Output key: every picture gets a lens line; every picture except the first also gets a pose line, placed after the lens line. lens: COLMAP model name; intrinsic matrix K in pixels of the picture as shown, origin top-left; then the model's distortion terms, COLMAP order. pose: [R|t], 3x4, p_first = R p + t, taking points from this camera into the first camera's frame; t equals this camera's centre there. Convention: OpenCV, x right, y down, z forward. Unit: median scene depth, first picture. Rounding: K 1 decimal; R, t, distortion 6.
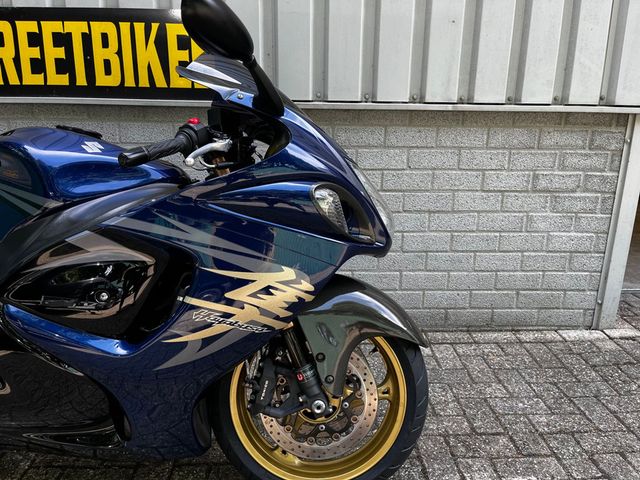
lens RADIAL K [[488.7, 0, 324.0], [0, 488.7, 242.7], [0, 0, 1]] dist [0.071067, -0.104964]
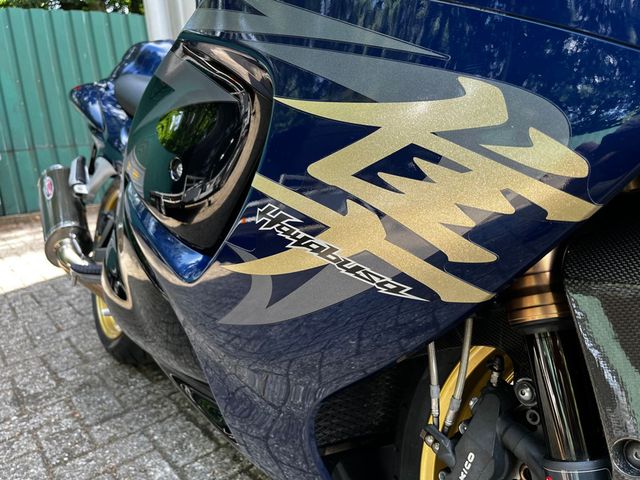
lens RADIAL K [[488.7, 0, 325.5], [0, 488.7, 243.7], [0, 0, 1]] dist [0.071067, -0.104964]
pose [[0.582488, 0.113768, -0.804838, 0.091130], [-0.124604, 0.990951, 0.049897, 0.116725], [0.803232, 0.071222, 0.591393, 0.651109]]
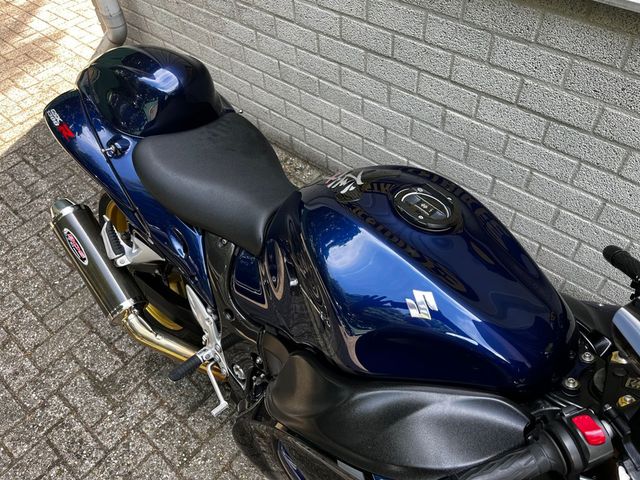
lens RADIAL K [[488.7, 0, 328.5], [0, 488.7, 241.4], [0, 0, 1]] dist [0.071067, -0.104964]
pose [[0.720235, 0.490975, -0.490108, -0.264553], [-0.123466, 0.785922, 0.605874, -0.557666], [0.682655, -0.375860, 0.626667, 0.517627]]
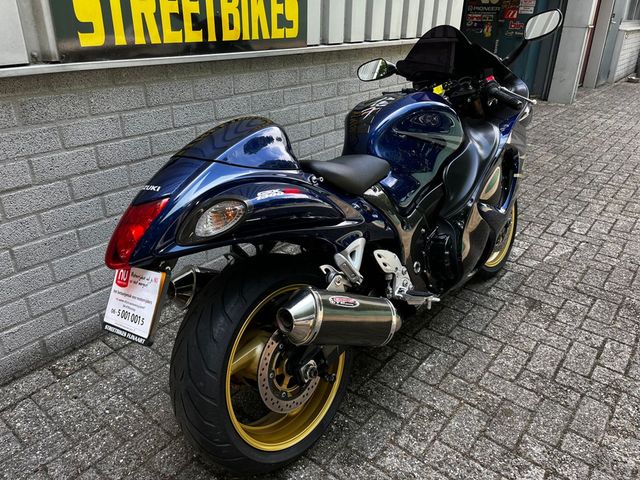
lens RADIAL K [[488.7, 0, 320.3], [0, 488.7, 242.1], [0, 0, 1]] dist [0.071067, -0.104964]
pose [[0.658562, -0.327892, 0.677335, -1.760018], [0.186285, 0.943101, 0.275426, -0.252670], [-0.729105, -0.055208, 0.682172, 0.189519]]
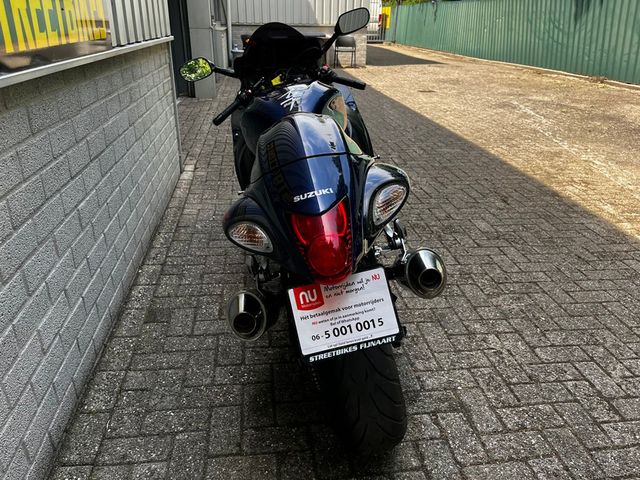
lens RADIAL K [[488.7, 0, 321.2], [0, 488.7, 244.6], [0, 0, 1]] dist [0.071067, -0.104964]
pose [[-0.084720, -0.428335, 0.899640, -2.089037], [0.240034, 0.867522, 0.435647, -0.430429], [-0.967061, 0.252852, 0.029318, 0.992415]]
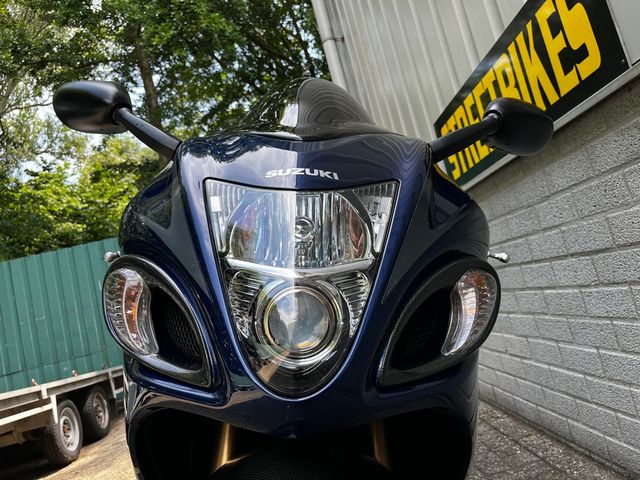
lens RADIAL K [[488.7, 0, 323.7], [0, 488.7, 245.1], [0, 0, 1]] dist [0.071067, -0.104964]
pose [[-0.004325, -0.117435, -0.993071, 0.478071], [-0.012370, 0.993011, -0.117374, -0.062425], [0.999914, 0.011777, -0.005748, 1.056450]]
